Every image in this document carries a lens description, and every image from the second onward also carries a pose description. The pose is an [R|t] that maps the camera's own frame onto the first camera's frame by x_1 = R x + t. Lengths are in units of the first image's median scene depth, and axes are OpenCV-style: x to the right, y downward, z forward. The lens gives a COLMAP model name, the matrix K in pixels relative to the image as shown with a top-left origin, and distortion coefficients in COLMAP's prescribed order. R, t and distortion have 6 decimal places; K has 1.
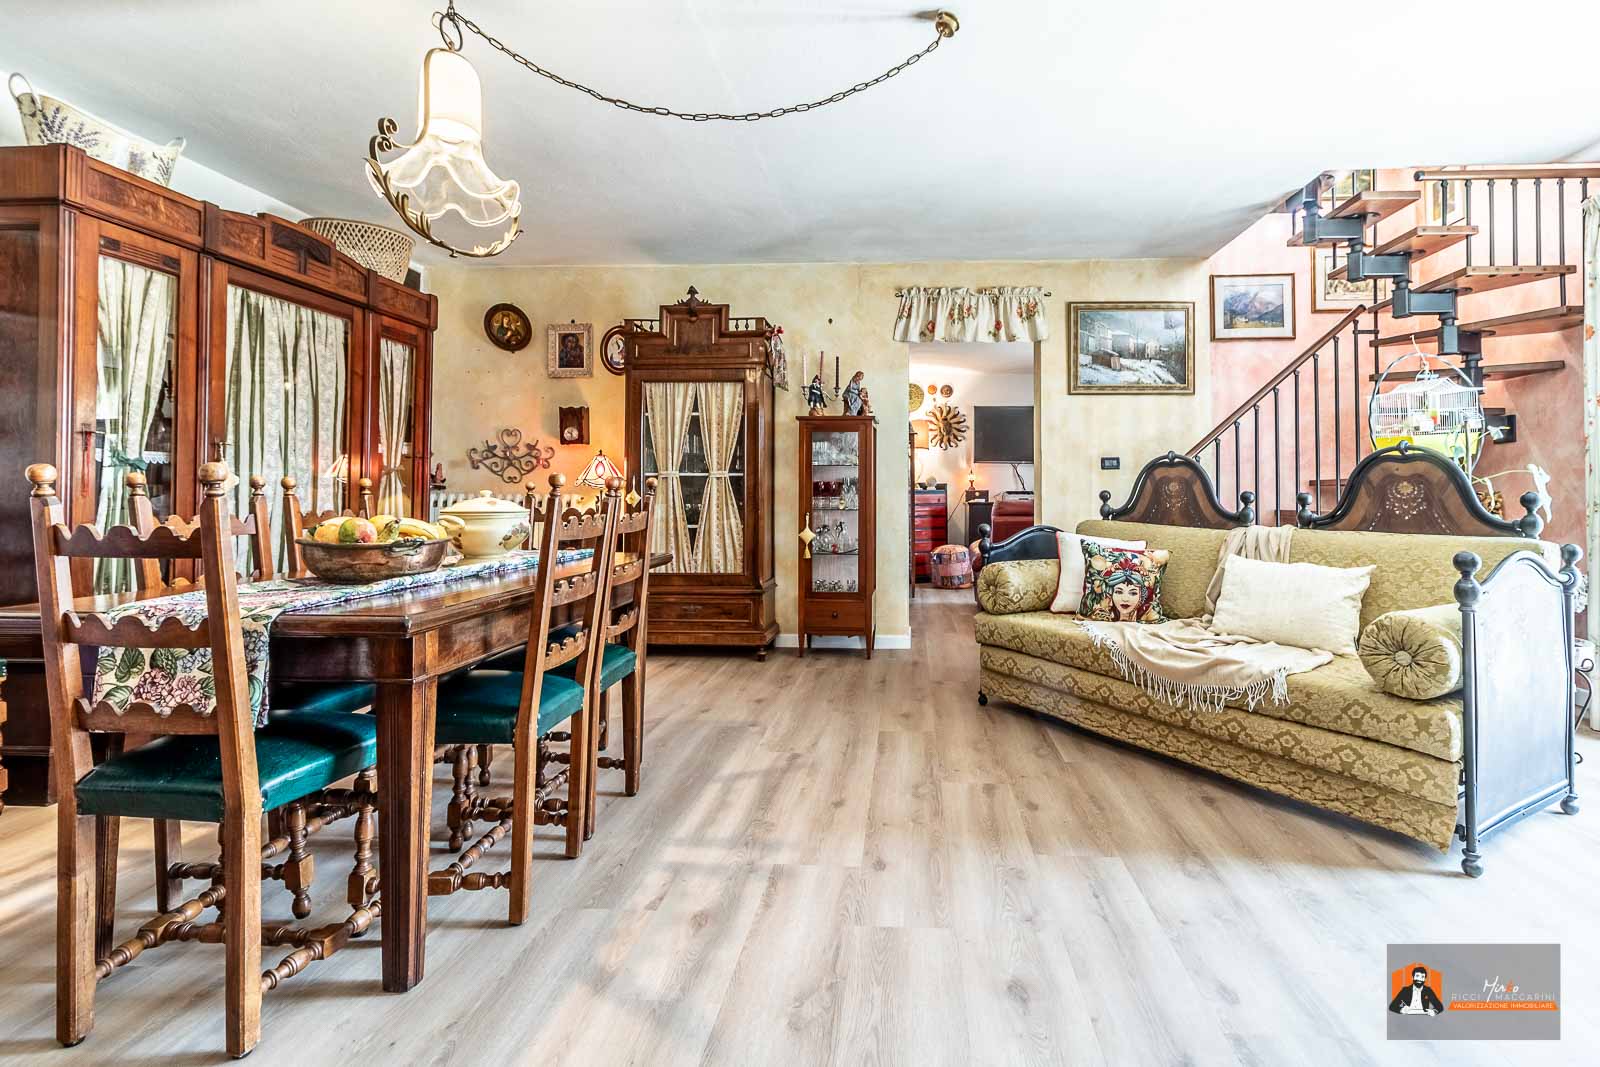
lens RADIAL K [[768.9, 0, 843.3], [0, 768.9, 478.2], [0, 0, 1]] dist [0.003934, 0.000089]
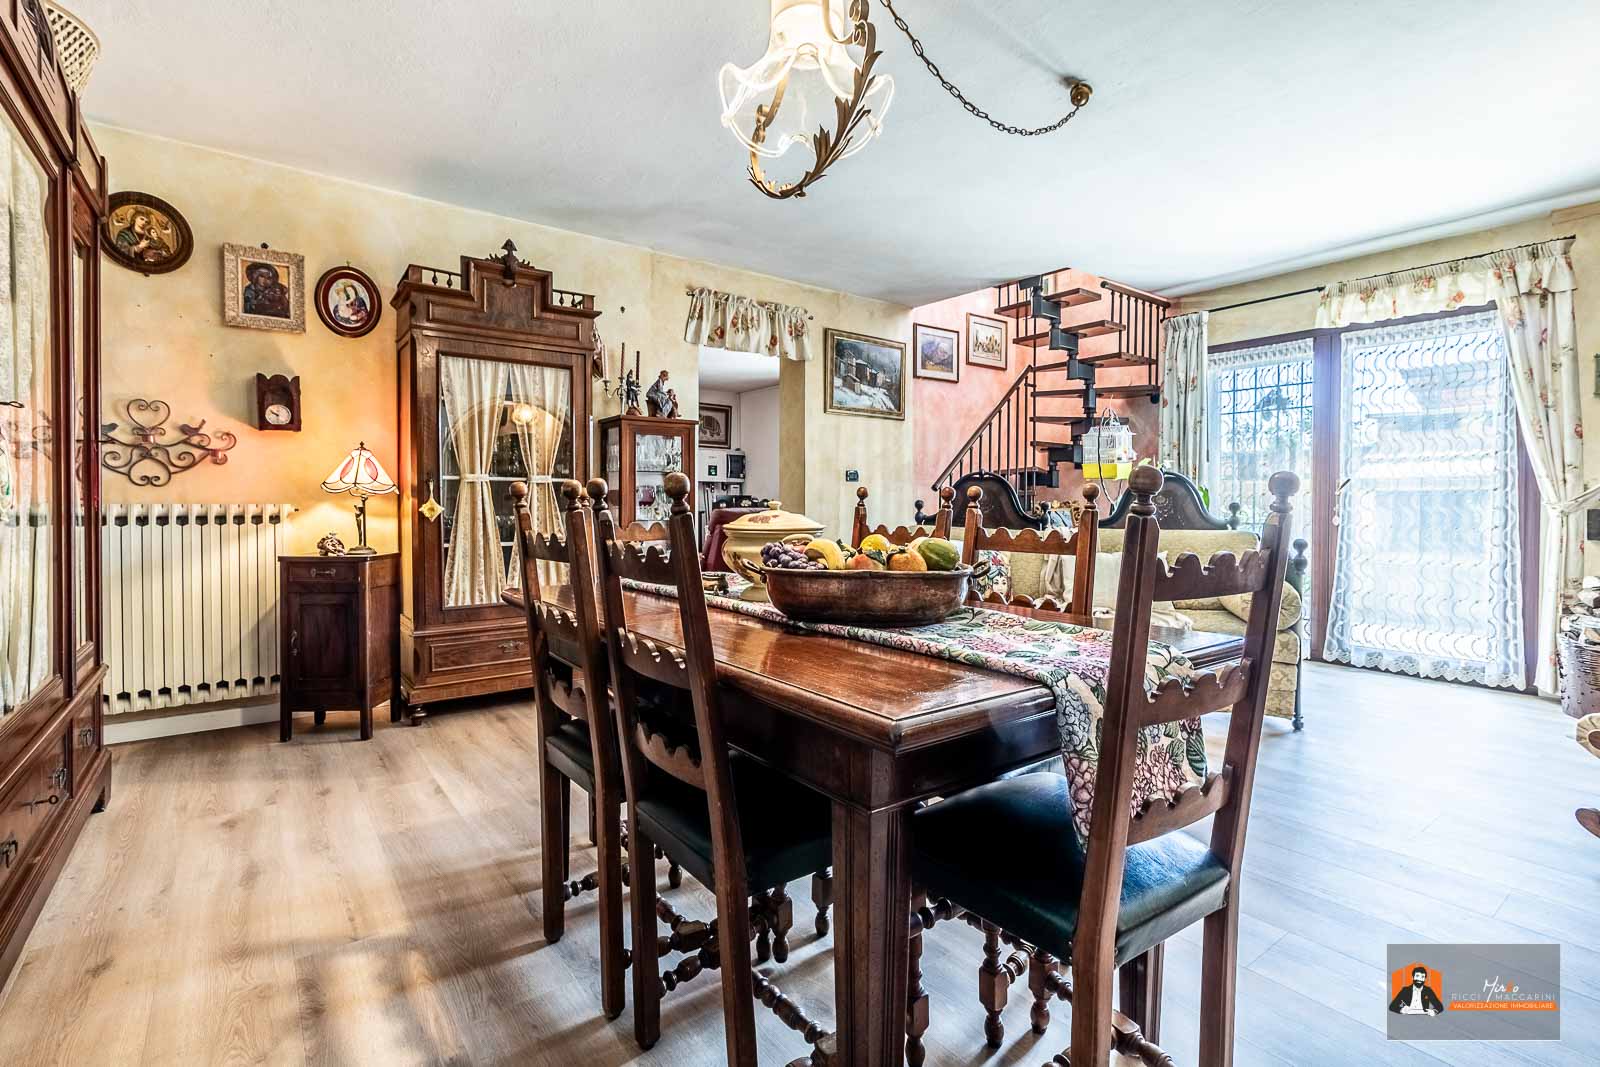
lens RADIAL K [[768.9, 0, 805.9], [0, 768.9, 517.2], [0, 0, 1]] dist [0.003934, 0.000089]
pose [[0.757312, -0.013000, 0.652924, -0.451808], [-0.013684, 0.999266, 0.035768, 0.001798], [-0.652910, -0.036022, 0.756578, 0.181613]]
